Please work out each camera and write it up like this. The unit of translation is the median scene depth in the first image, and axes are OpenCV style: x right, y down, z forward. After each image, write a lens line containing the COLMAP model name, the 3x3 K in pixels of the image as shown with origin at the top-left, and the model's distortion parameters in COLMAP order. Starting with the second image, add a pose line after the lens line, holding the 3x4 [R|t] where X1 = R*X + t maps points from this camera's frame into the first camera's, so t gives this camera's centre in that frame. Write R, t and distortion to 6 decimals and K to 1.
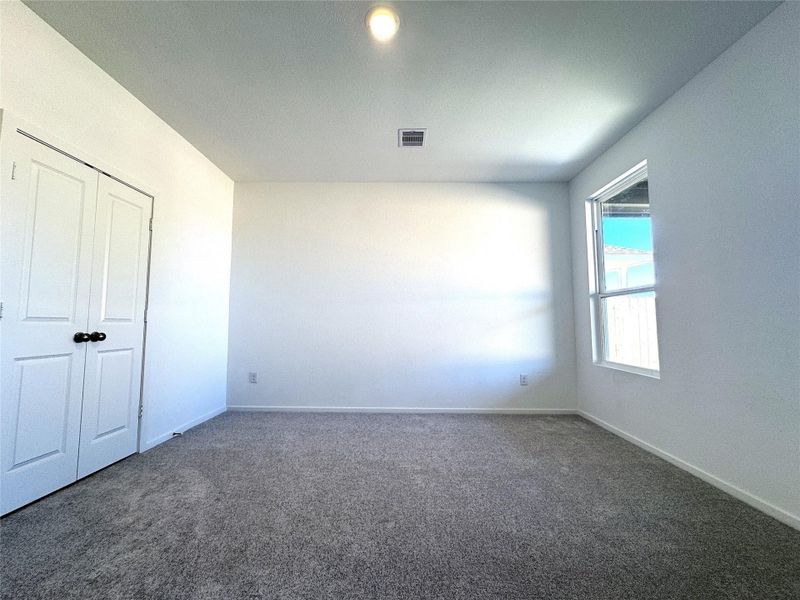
lens RADIAL K [[320.4, 0, 402.0], [0, 320.4, 303.2], [0, 0, 1]] dist [-0.002689, 0.000174]
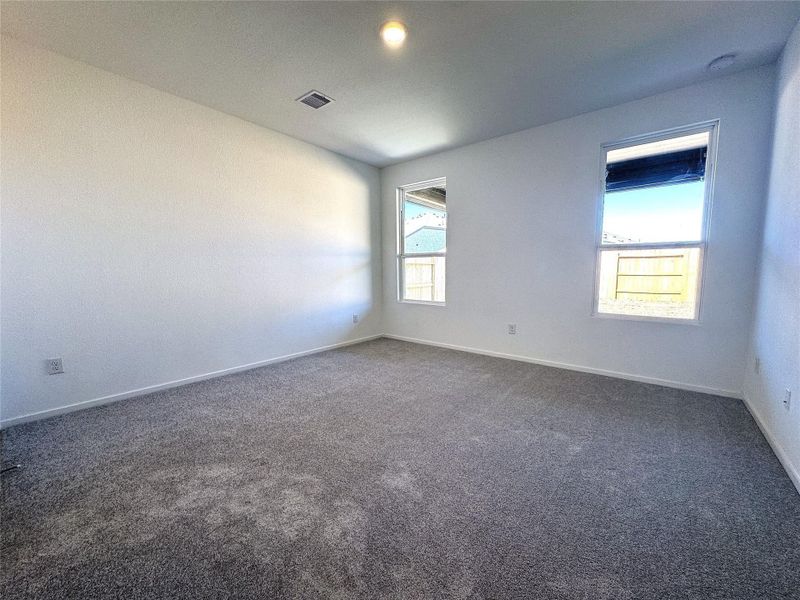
lens RADIAL K [[320.4, 0, 398.6], [0, 320.4, 302.9], [0, 0, 1]] dist [-0.002689, 0.000174]
pose [[0.625058, -0.087159, 0.775697, -0.579011], [-0.042248, 0.988513, 0.145114, -0.025274], [-0.779434, -0.123476, 0.614195, 0.065209]]
